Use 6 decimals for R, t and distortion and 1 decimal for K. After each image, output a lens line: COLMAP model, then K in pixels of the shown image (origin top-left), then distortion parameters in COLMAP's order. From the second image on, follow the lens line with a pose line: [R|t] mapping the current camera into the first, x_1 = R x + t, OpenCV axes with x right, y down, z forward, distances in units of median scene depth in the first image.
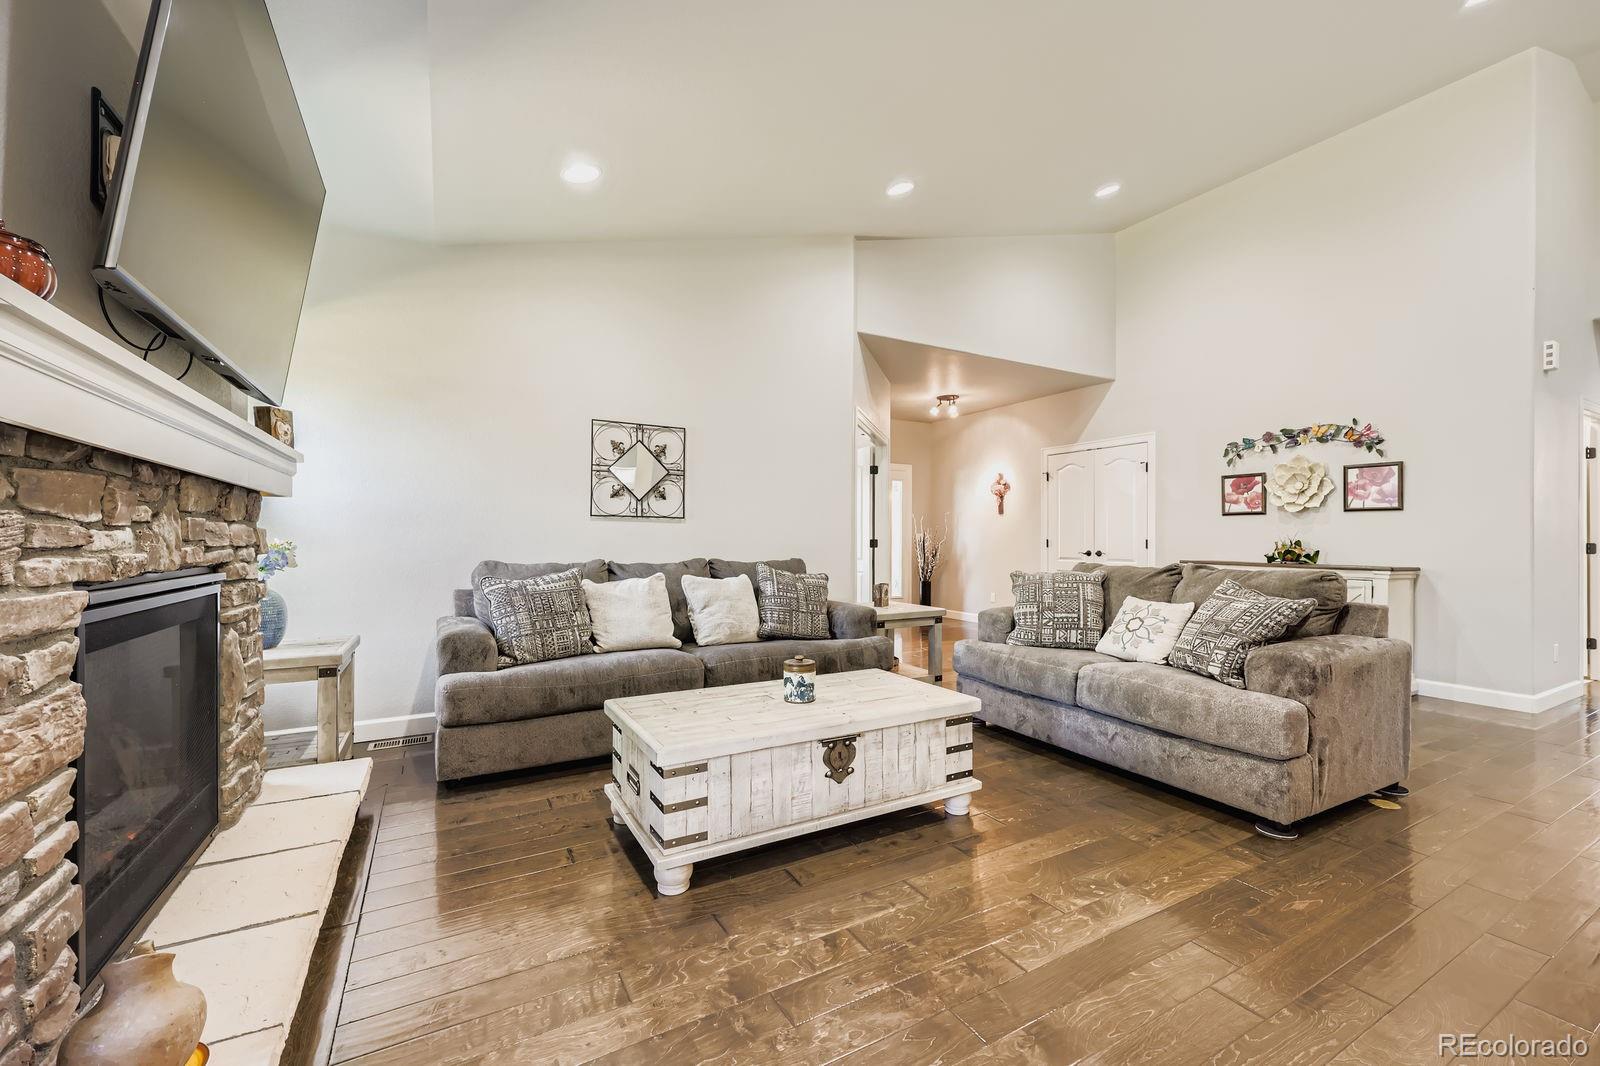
lens RADIAL K [[653.4, 0, 793.5], [0, 653.4, 539.5], [0, 0, 1]] dist [-0.001053, 0.000150]
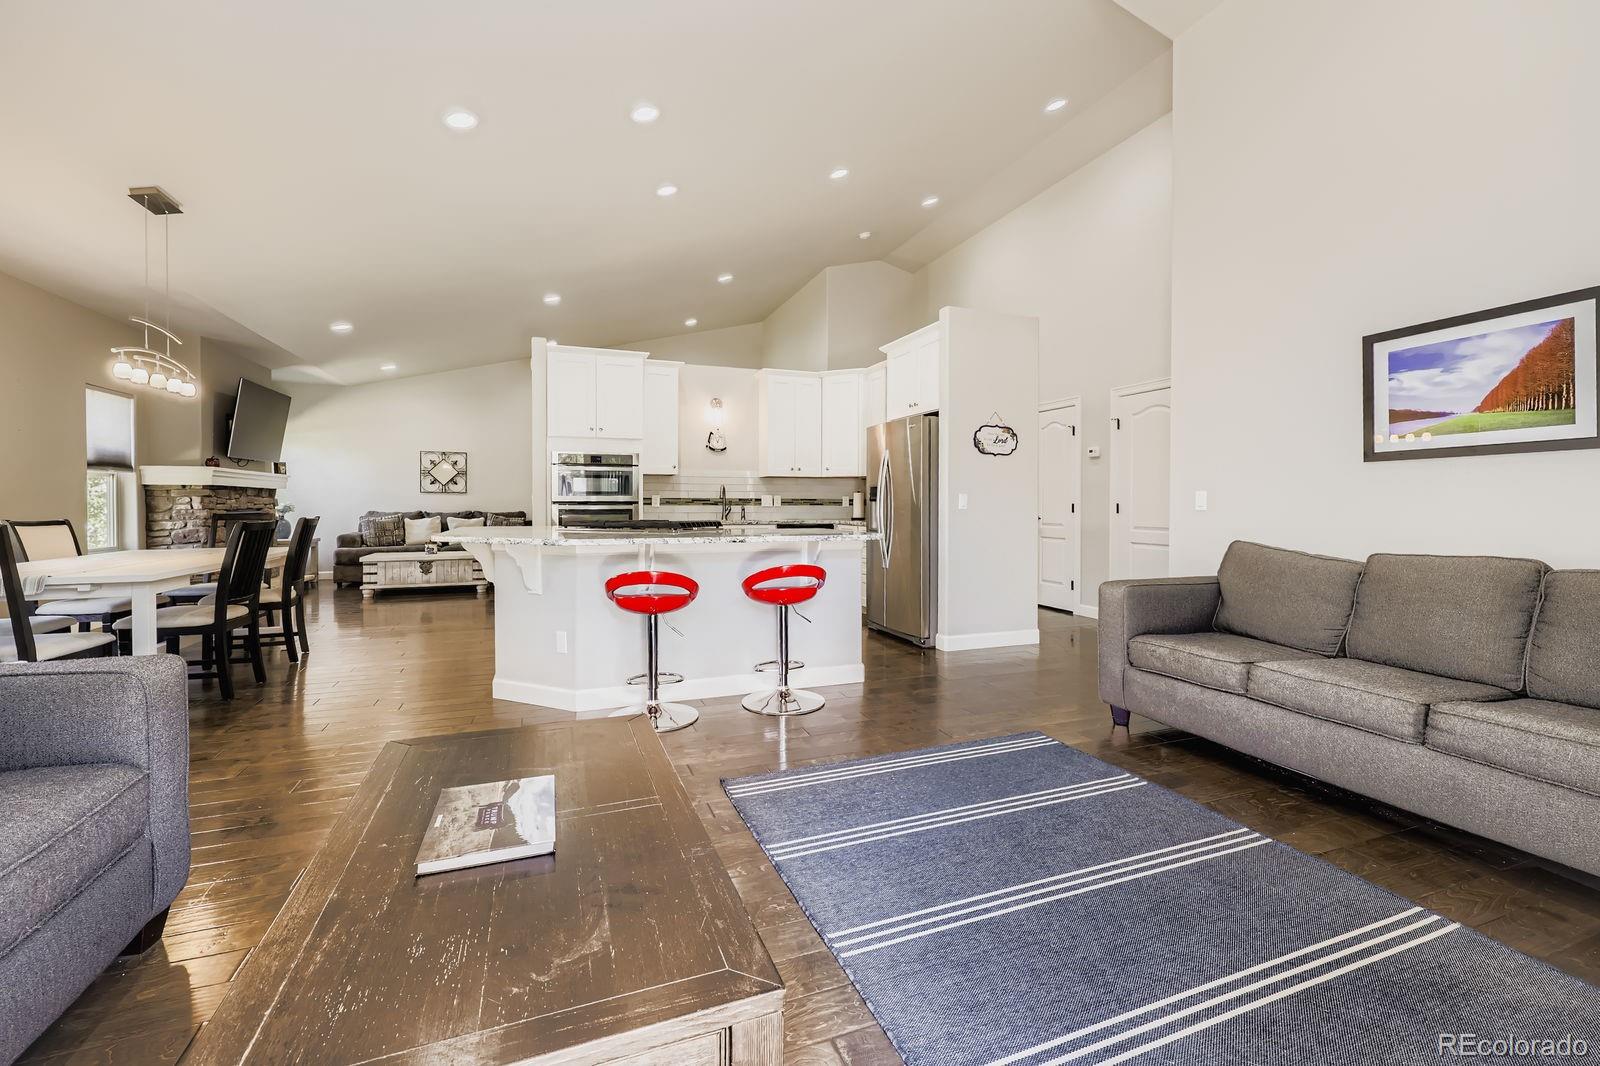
lens RADIAL K [[653.4, 0, 787.9], [0, 653.4, 510.3], [0, 0, 1]] dist [-0.001053, 0.000150]
pose [[0.990263, -0.000670, -0.139206, 1.607896], [0.002518, 0.999911, 0.013103, 0.001661], [0.139185, -0.013326, 0.990177, -1.392915]]
